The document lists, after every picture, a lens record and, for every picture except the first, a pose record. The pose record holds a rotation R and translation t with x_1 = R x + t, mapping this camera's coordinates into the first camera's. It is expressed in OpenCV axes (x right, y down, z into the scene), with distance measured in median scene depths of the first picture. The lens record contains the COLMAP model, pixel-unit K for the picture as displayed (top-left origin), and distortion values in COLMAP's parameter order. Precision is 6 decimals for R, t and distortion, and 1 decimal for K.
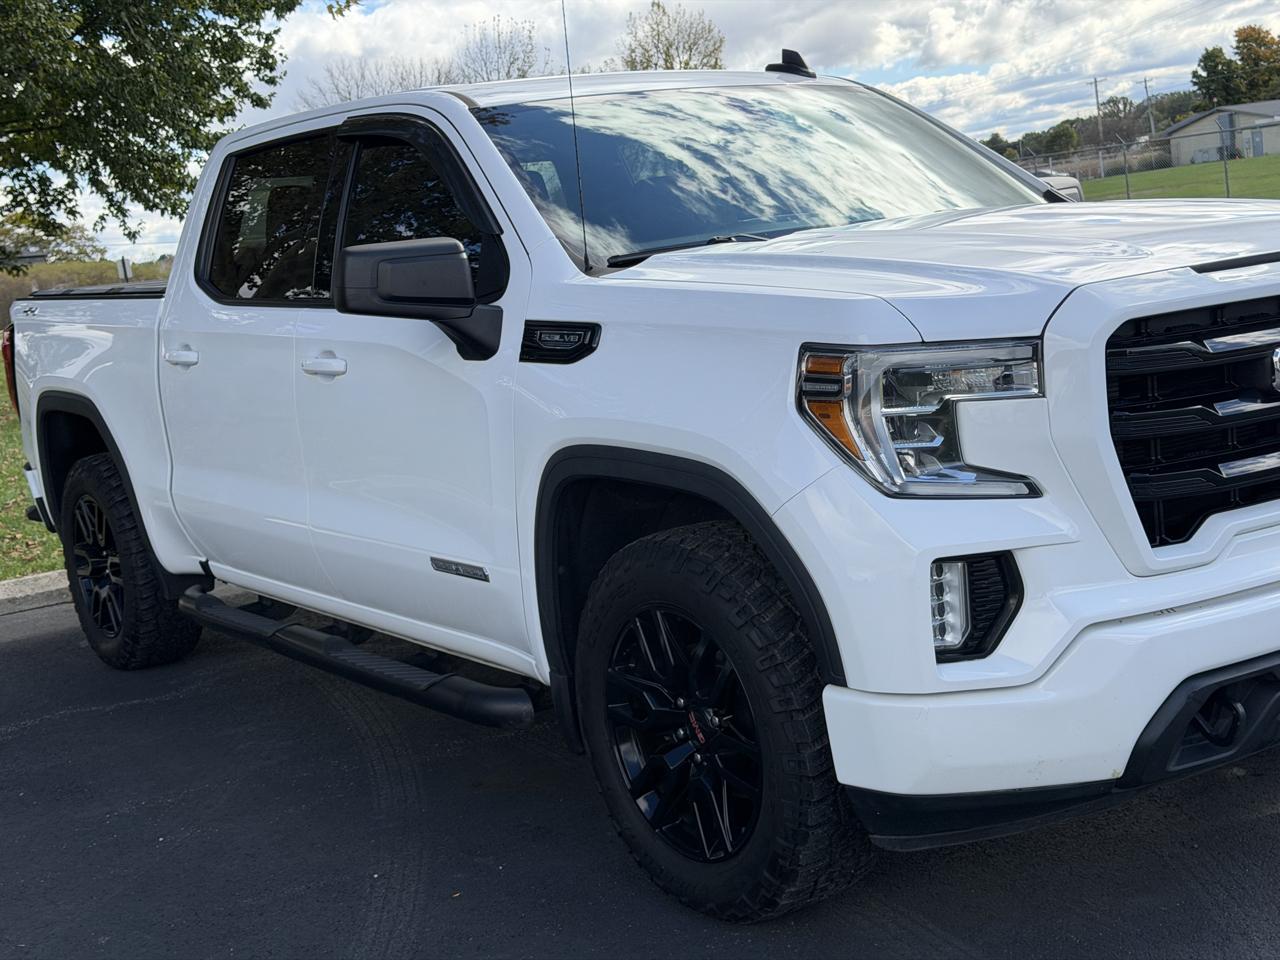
lens RADIAL K [[1785.3, 0, 640.0], [0, 1785.3, 480.0], [0, 0, 1]] dist [0.086674, -0.016537]
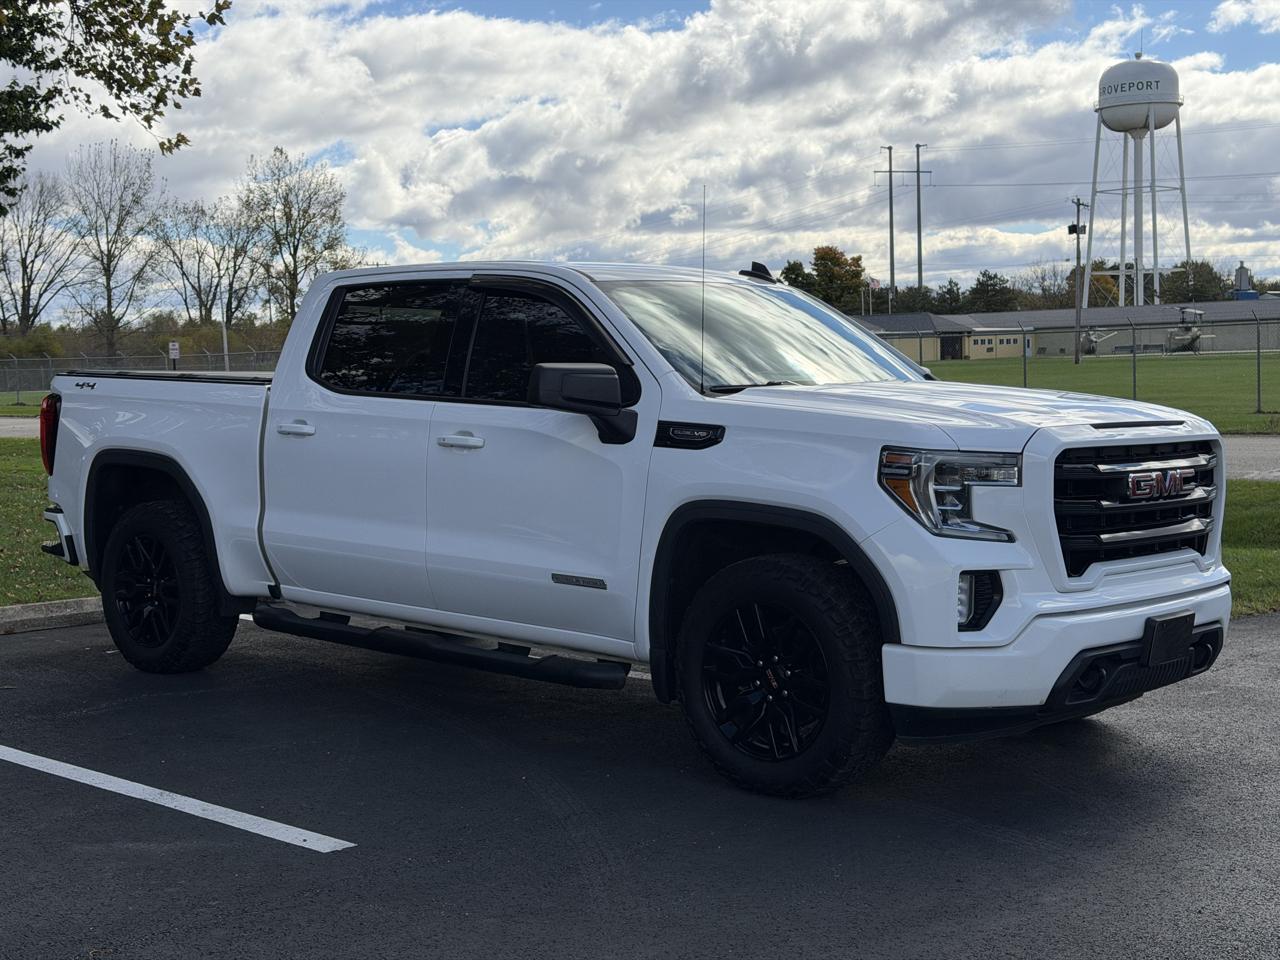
lens RADIAL K [[1759.9, 0, 640.3], [0, 1759.9, 509.8], [0, 0, 1]] dist [0.168630, -0.579652]
pose [[0.969037, 0.085095, 0.231789, -0.440455], [-0.068523, 0.994545, -0.078648, 0.113427], [-0.237217, 0.060329, 0.969582, -0.500069]]
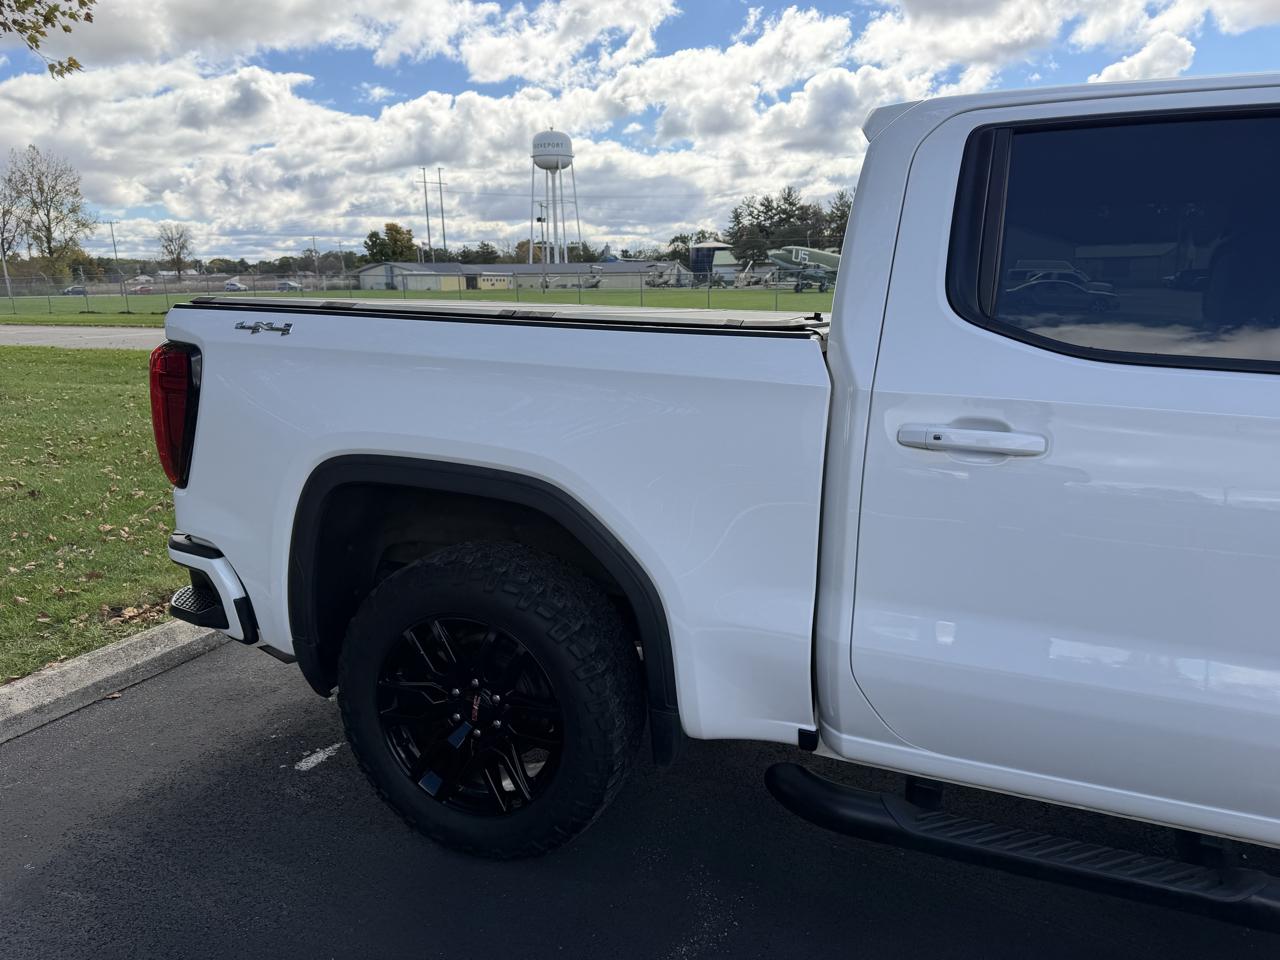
lens RADIAL K [[883.4, 0, 625.9], [0, 883.4, 502.2], [0, 0, 1]] dist [0.040440, -0.039408]
pose [[0.819923, -0.017029, 0.572221, -0.751813], [-0.018134, 0.998283, 0.055692, -0.089401], [-0.572187, -0.056040, 0.818206, 1.177431]]
